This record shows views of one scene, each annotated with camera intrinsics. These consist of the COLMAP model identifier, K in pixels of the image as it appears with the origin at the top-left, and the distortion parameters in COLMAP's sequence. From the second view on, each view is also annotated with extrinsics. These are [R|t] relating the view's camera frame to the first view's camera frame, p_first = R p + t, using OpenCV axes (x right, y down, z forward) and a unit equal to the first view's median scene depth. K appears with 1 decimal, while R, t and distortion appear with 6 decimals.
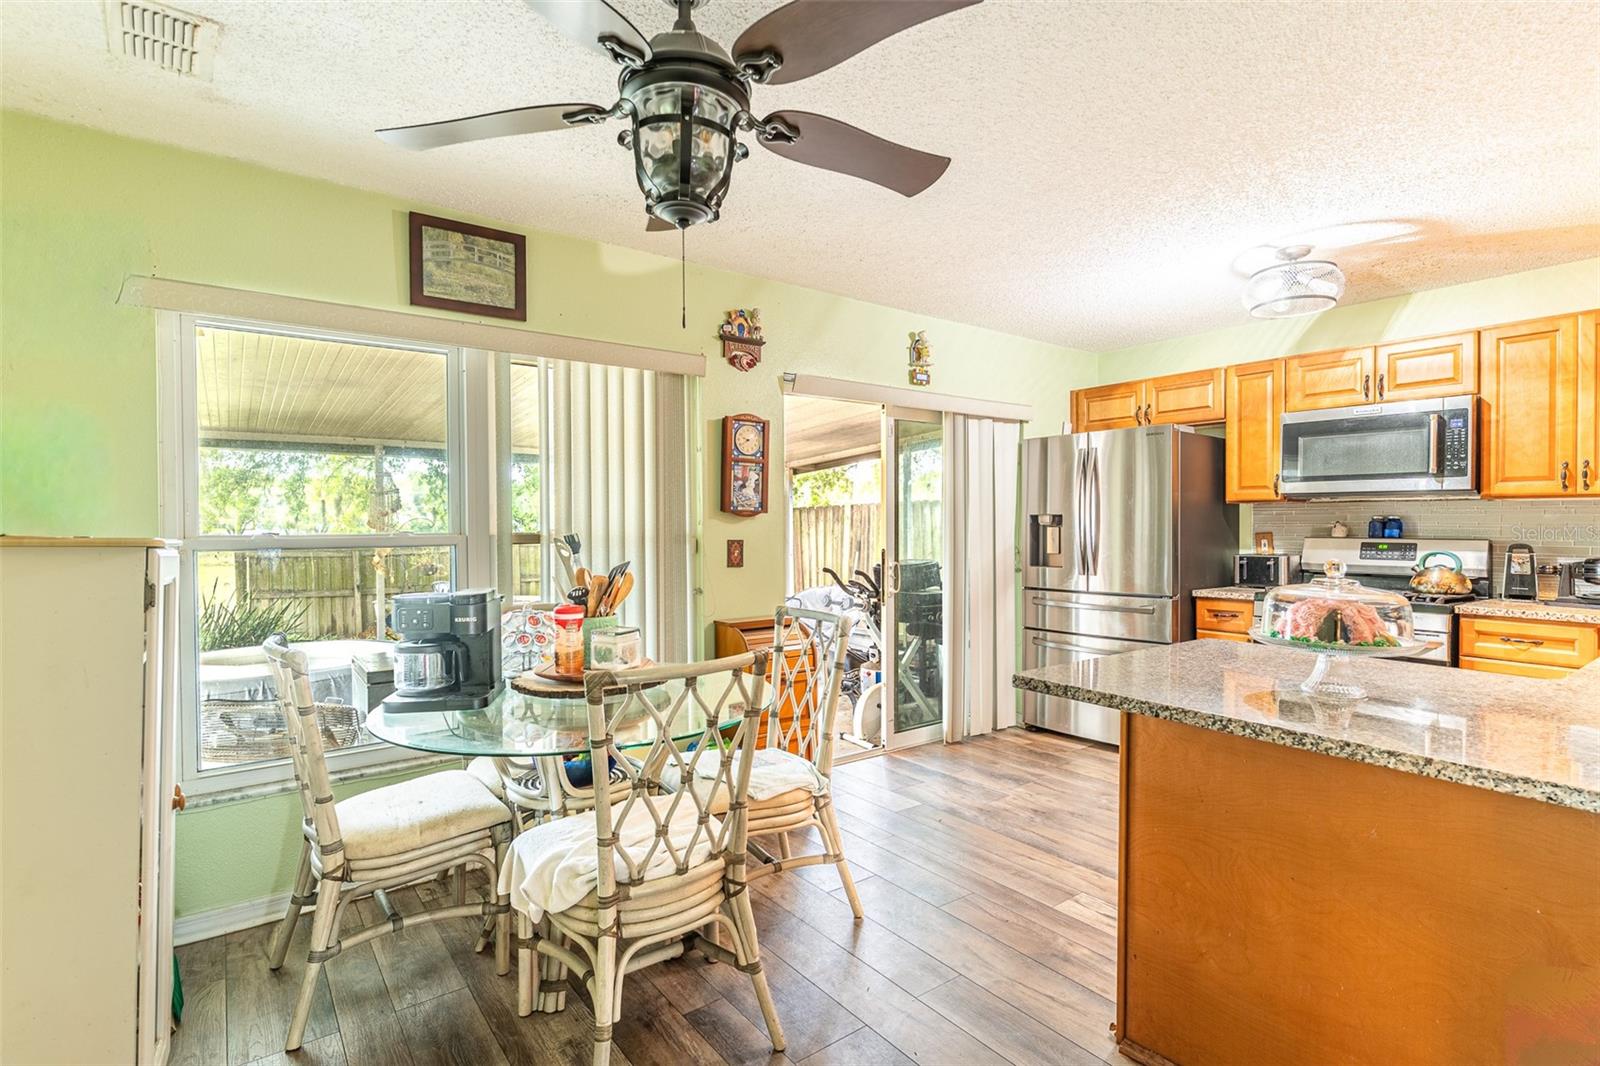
lens RADIAL K [[769.1, 0, 791.8], [0, 769.1, 530.0], [0, 0, 1]] dist [0.004337, -0.000646]
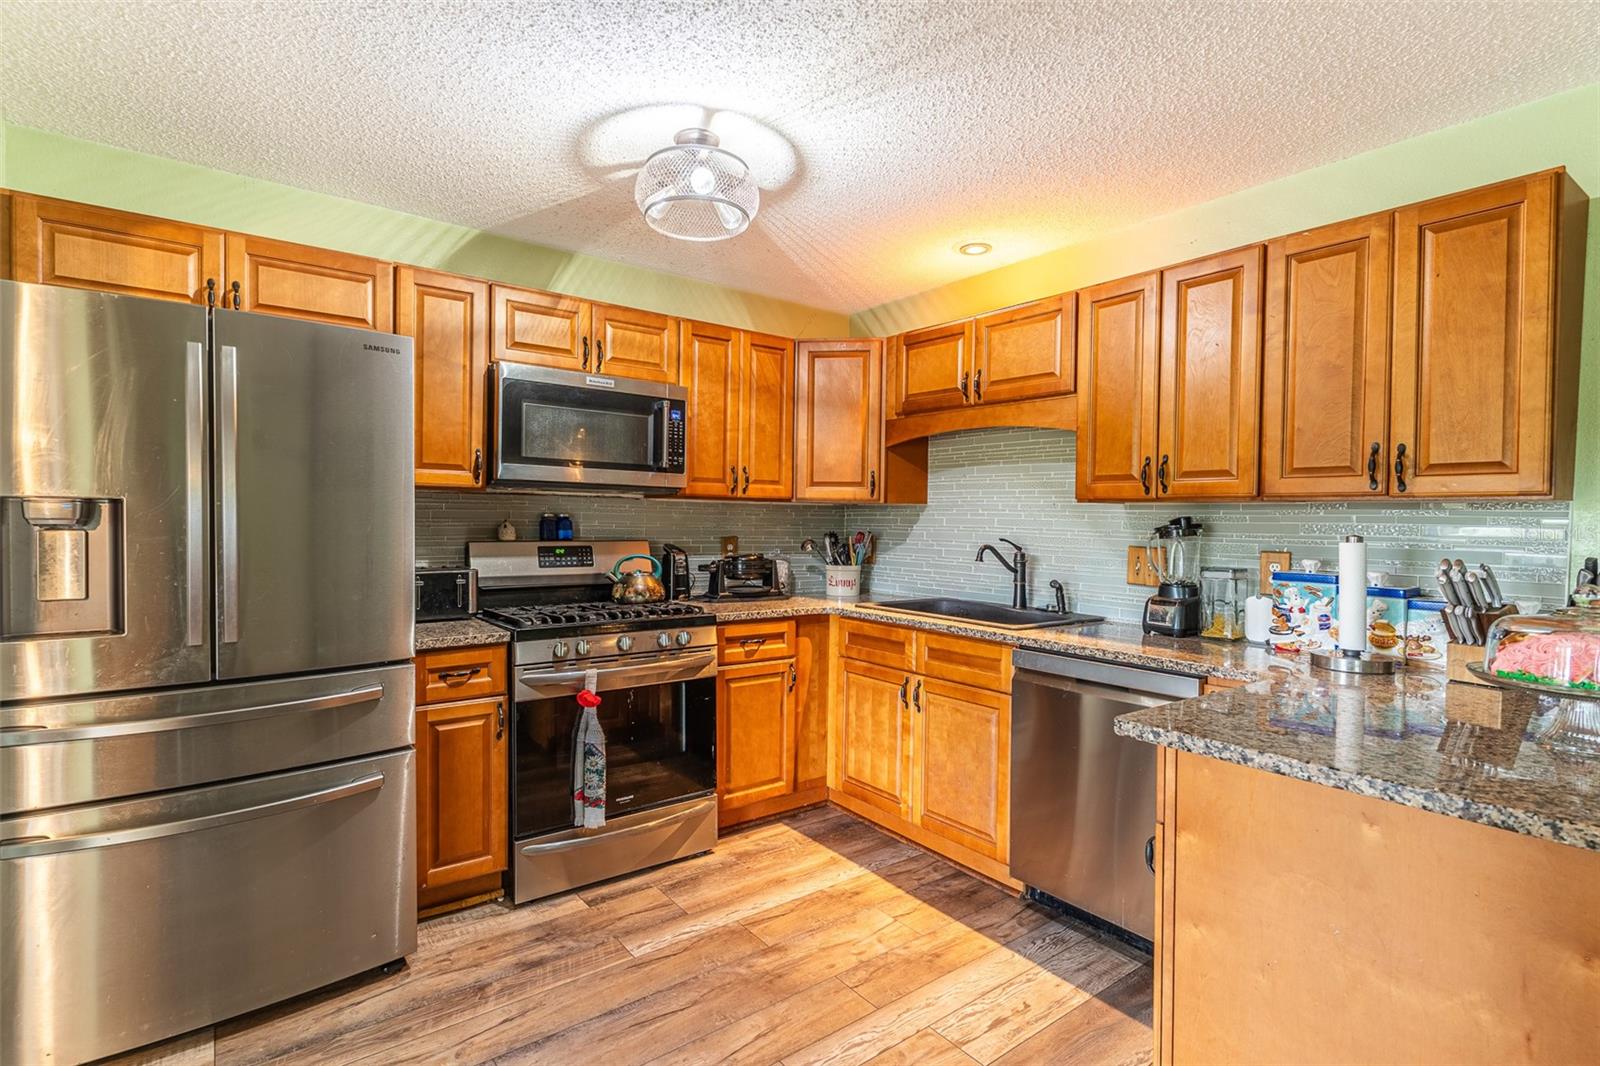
lens RADIAL K [[769.1, 0, 791.8], [0, 769.1, 530.0], [0, 0, 1]] dist [0.004337, -0.000646]
pose [[-0.004925, -0.010980, 0.999928, -0.048509], [-0.003130, 0.999935, 0.010965, -0.010636], [-0.999983, -0.003076, -0.004959, 0.757436]]
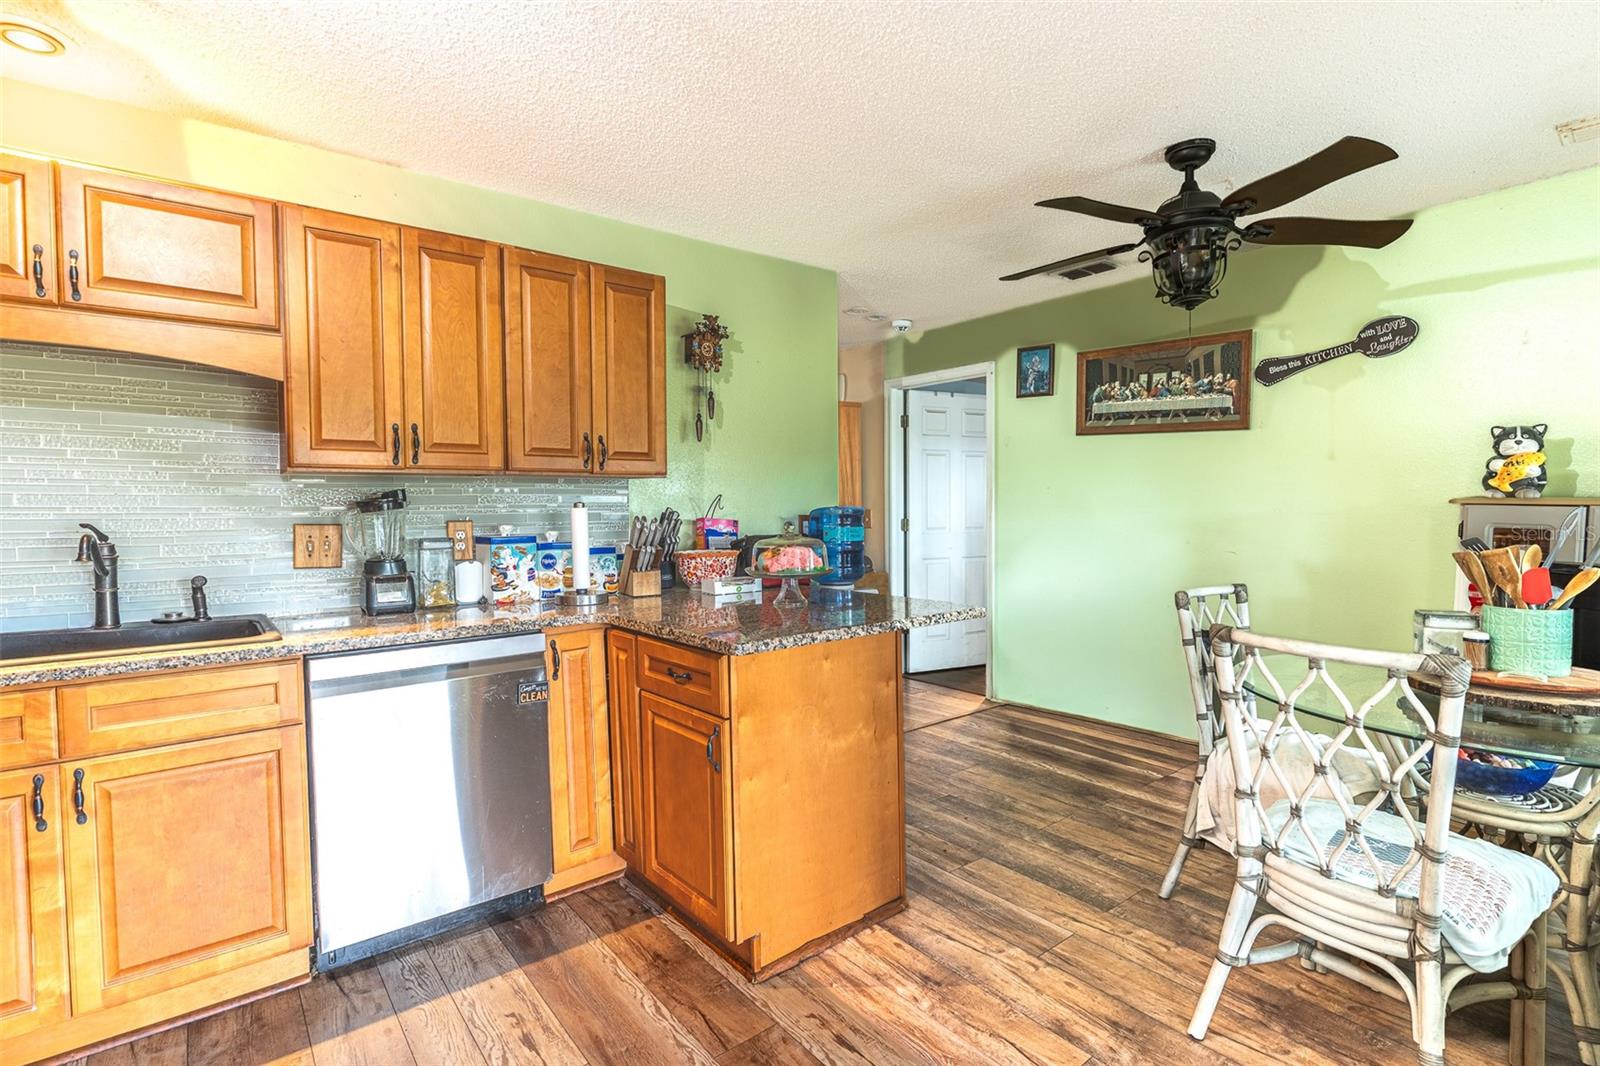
lens RADIAL K [[769.1, 0, 791.8], [0, 769.1, 530.0], [0, 0, 1]] dist [0.004337, -0.000646]
pose [[-0.999685, 0.014870, -0.020210, 0.298546], [0.013933, 0.998855, 0.045772, -0.006500], [0.020868, 0.045476, -0.998747, 1.066545]]
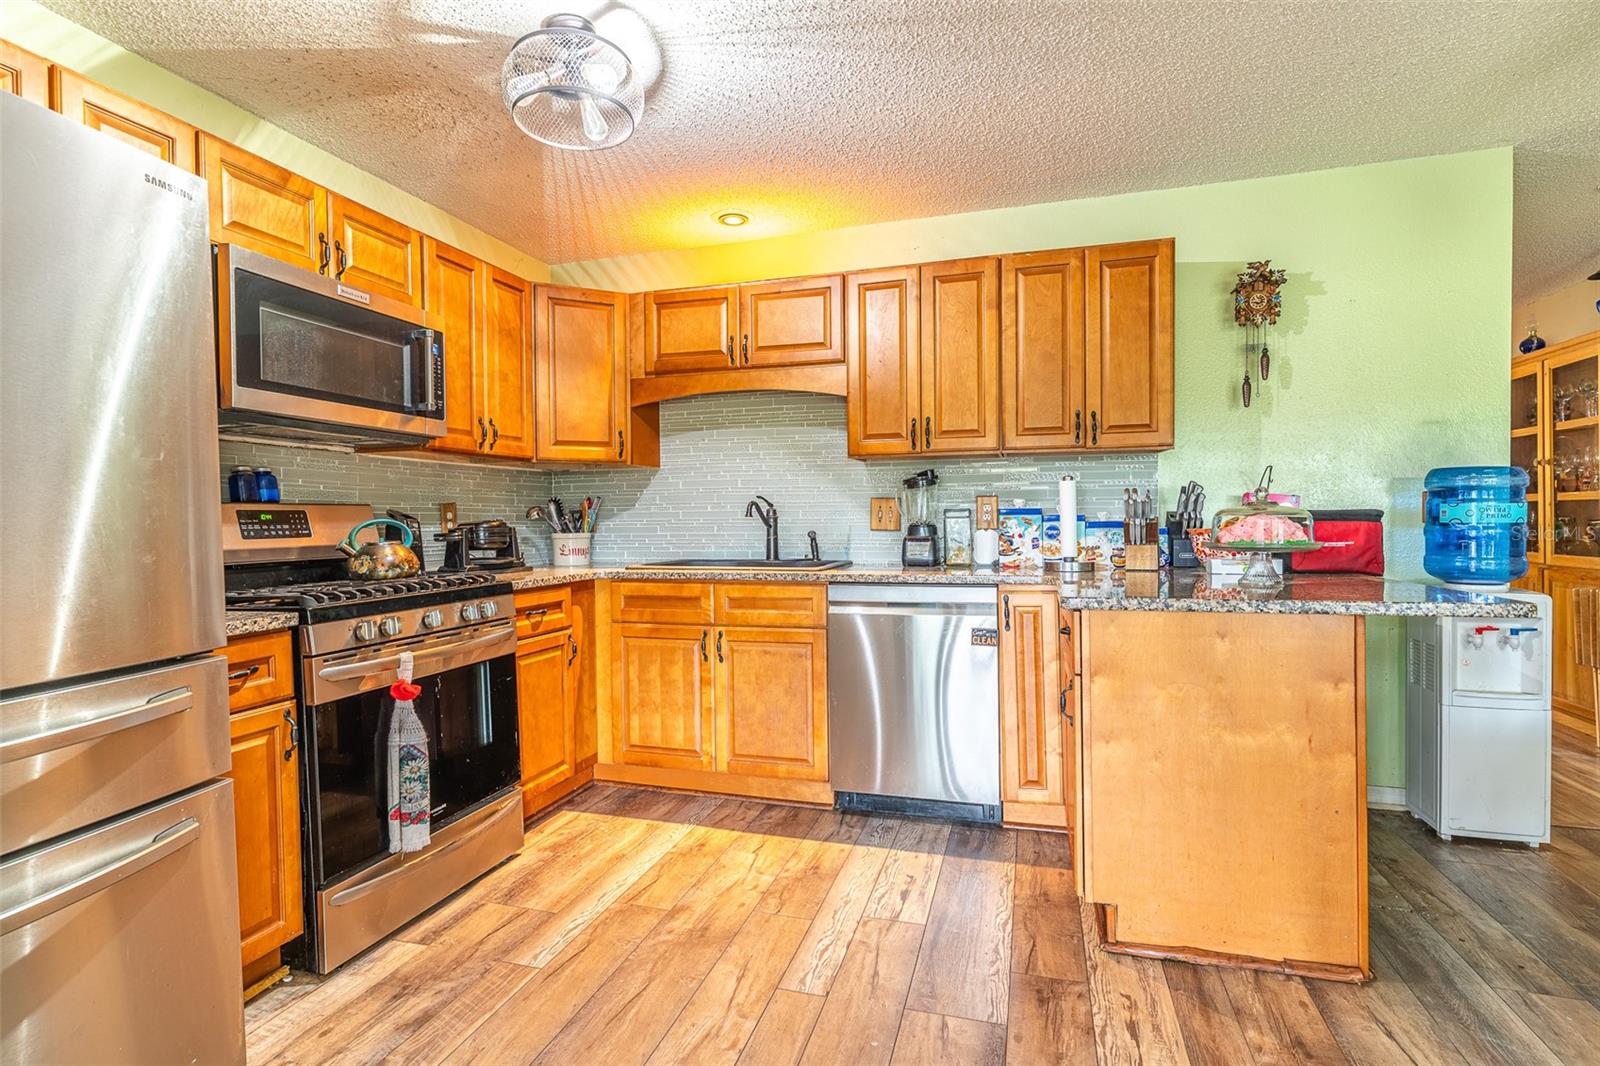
lens RADIAL K [[782.7, 0, 791.7], [0, 782.7, 527.9], [0, 0, 1]] dist [-0.002594, 0.001211]
pose [[-0.587667, -0.001418, 0.809102, 0.025127], [0.022124, 0.999596, 0.017821, 0.028157], [-0.808801, 0.028373, -0.587398, 1.025379]]
